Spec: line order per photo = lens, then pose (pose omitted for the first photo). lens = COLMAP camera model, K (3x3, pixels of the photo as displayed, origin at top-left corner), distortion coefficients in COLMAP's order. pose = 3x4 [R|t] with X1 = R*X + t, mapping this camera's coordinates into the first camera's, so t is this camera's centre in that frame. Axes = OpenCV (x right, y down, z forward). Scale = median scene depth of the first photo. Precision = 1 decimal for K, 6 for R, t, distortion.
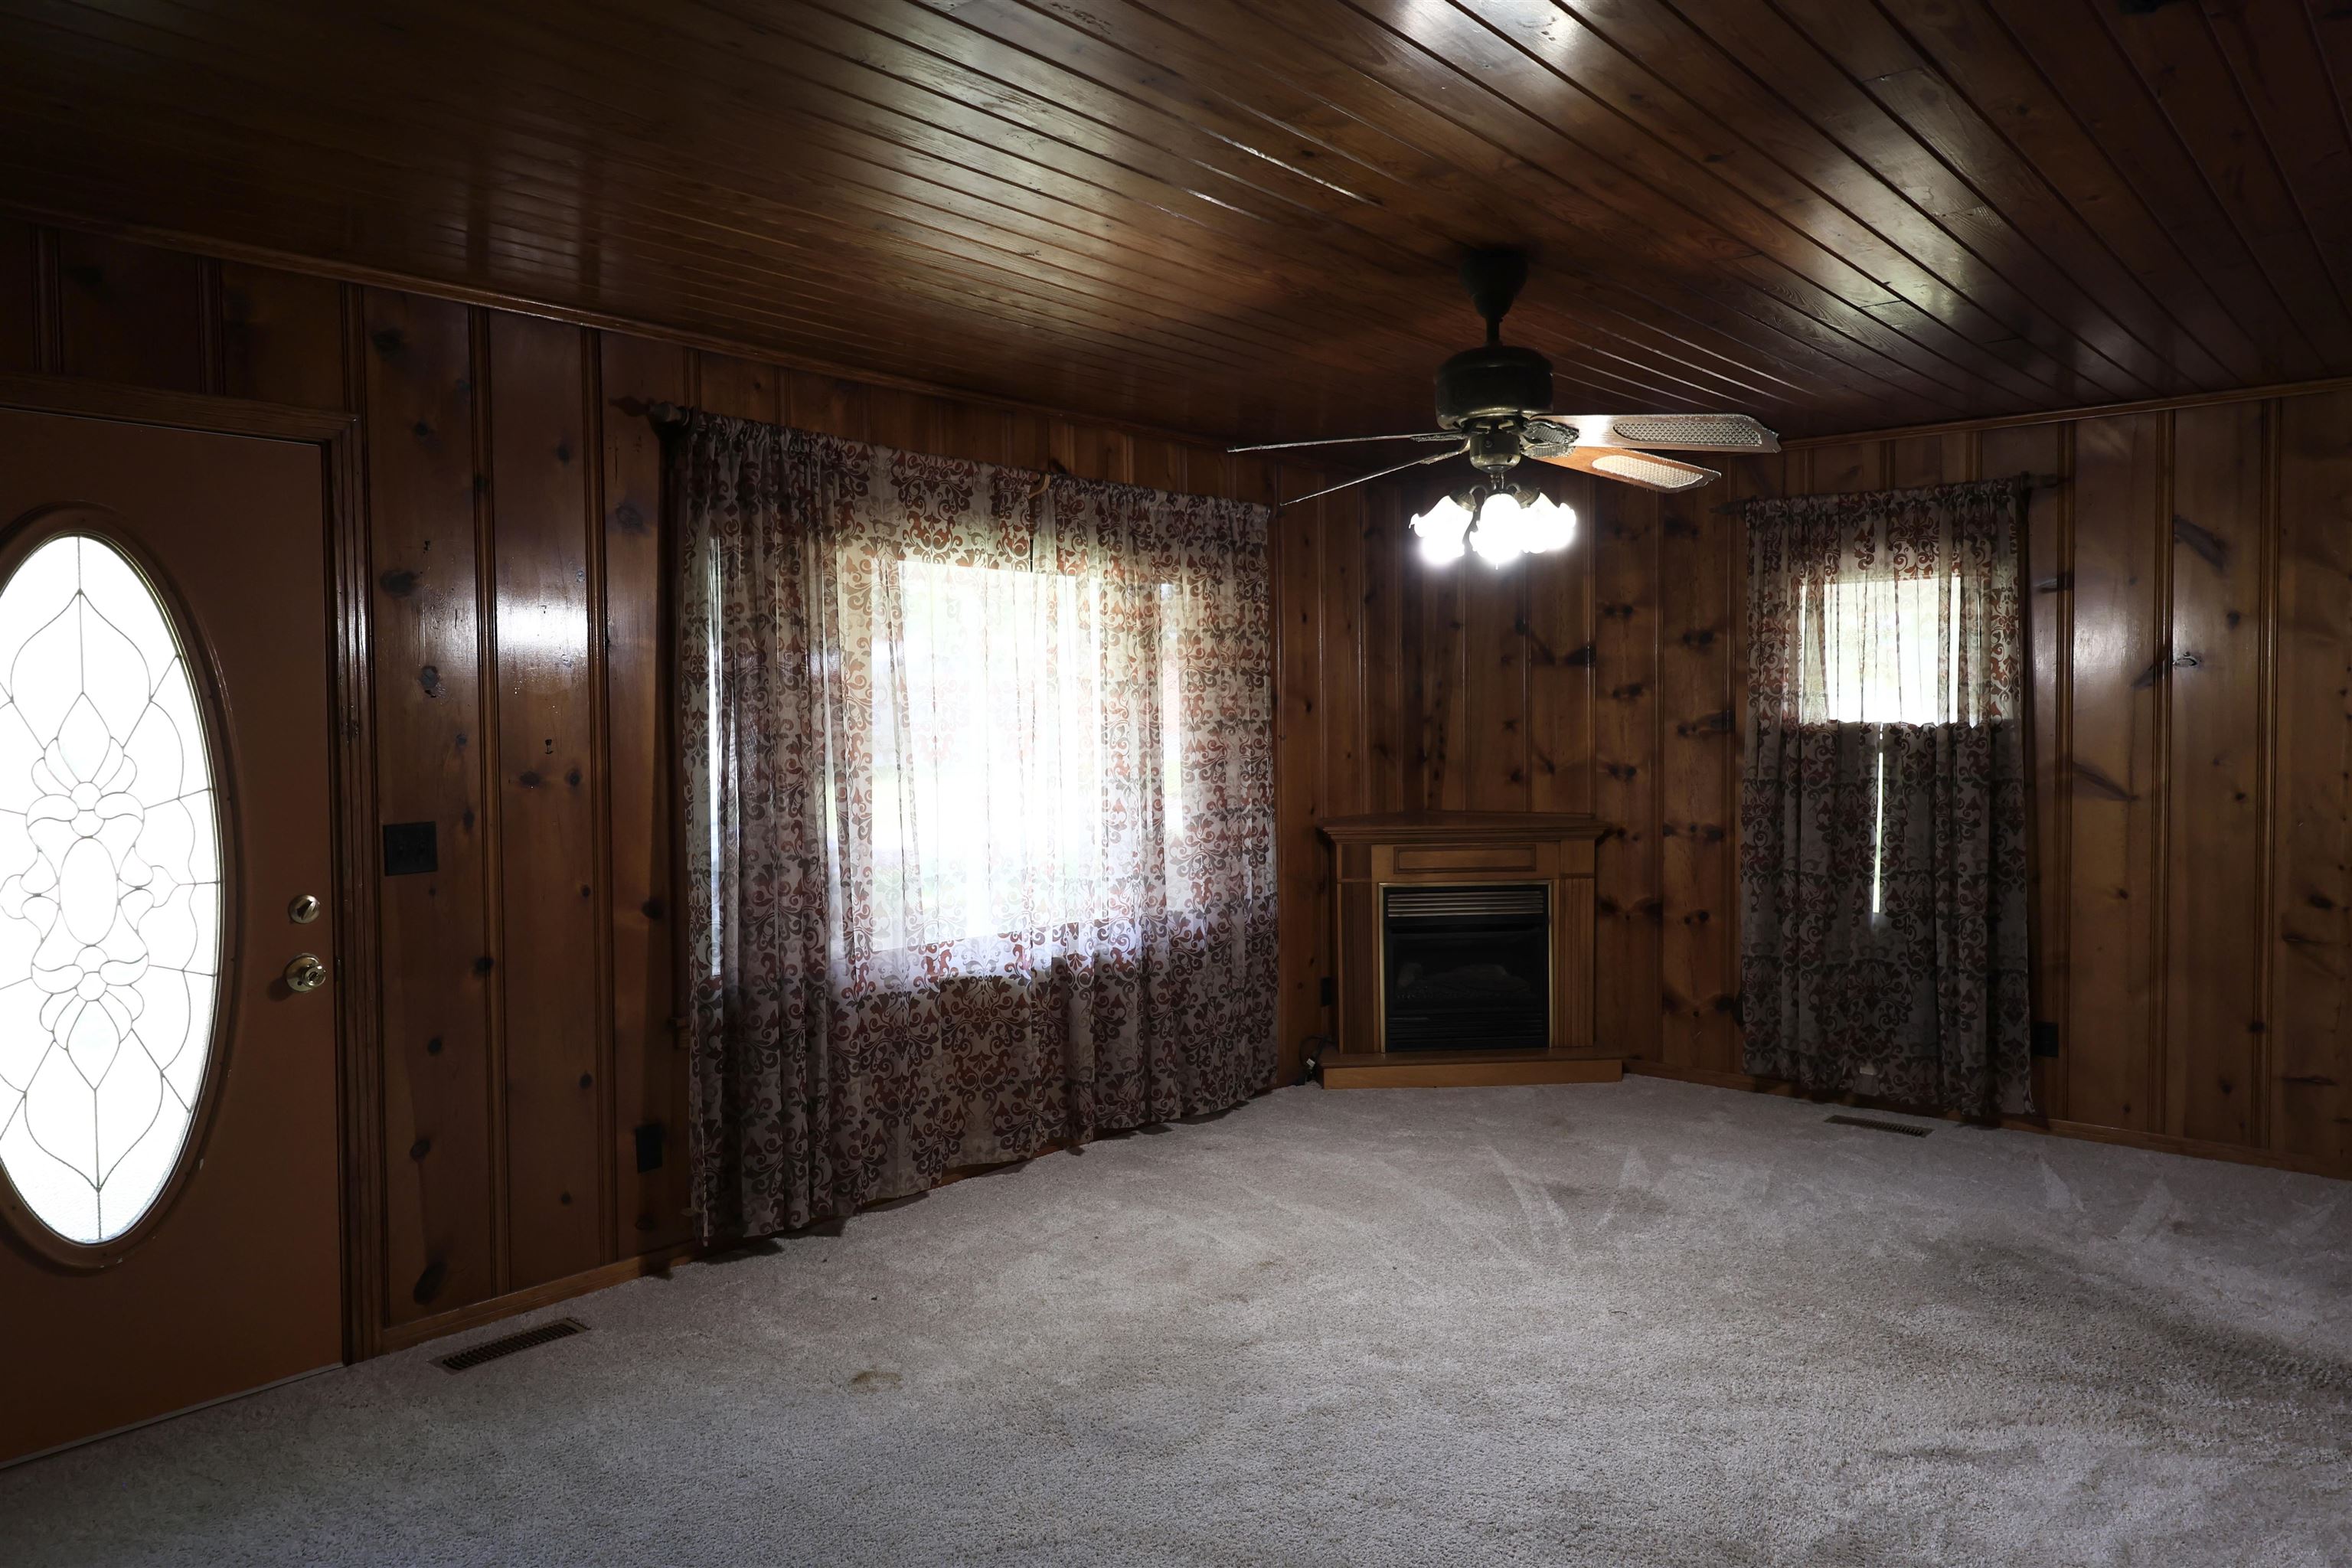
lens RADIAL K [[1617.7, 0, 1161.4], [0, 1617.7, 786.3], [0, 0, 1]] dist [-0.117331, 0.097460]
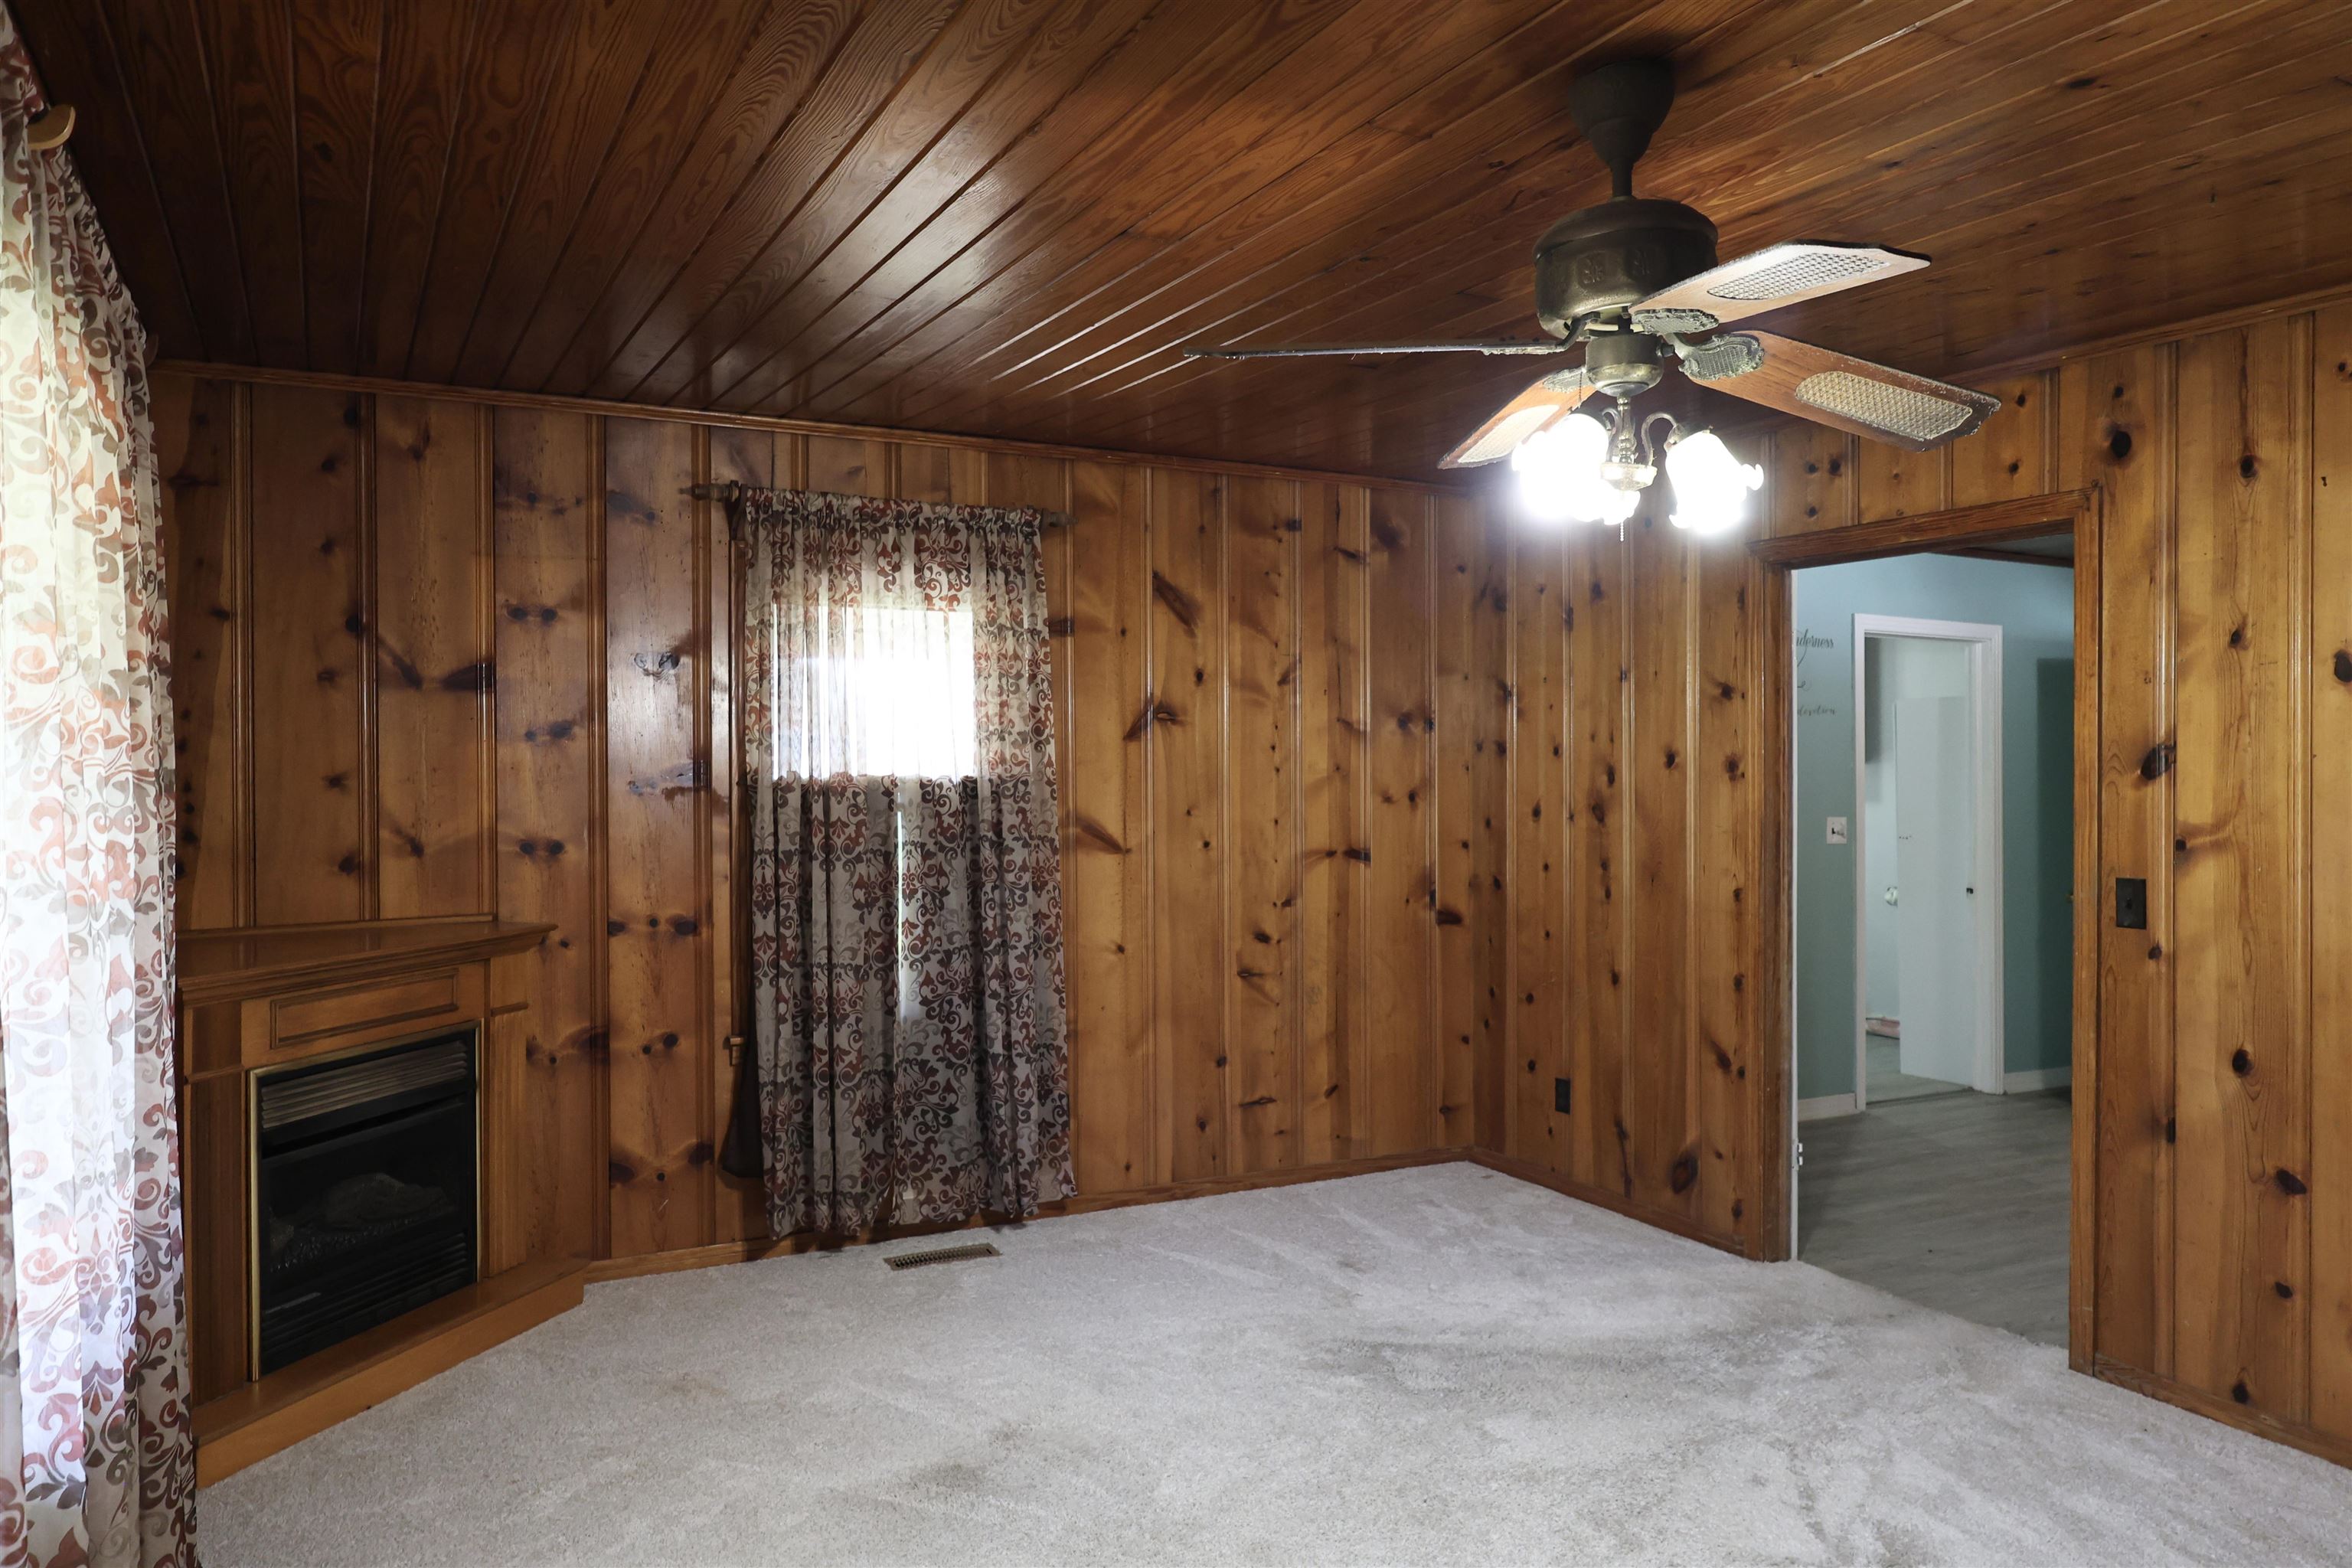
lens RADIAL K [[1594.1, 0, 1176.0], [0, 1594.1, 784.0], [0, 0, 1]] dist [0.004828, -0.001498]
pose [[0.362548, -0.004191, 0.931956, -0.283280], [0.040390, 0.999121, -0.011220, -0.020540], [-0.931090, 0.041709, 0.362398, 0.560084]]
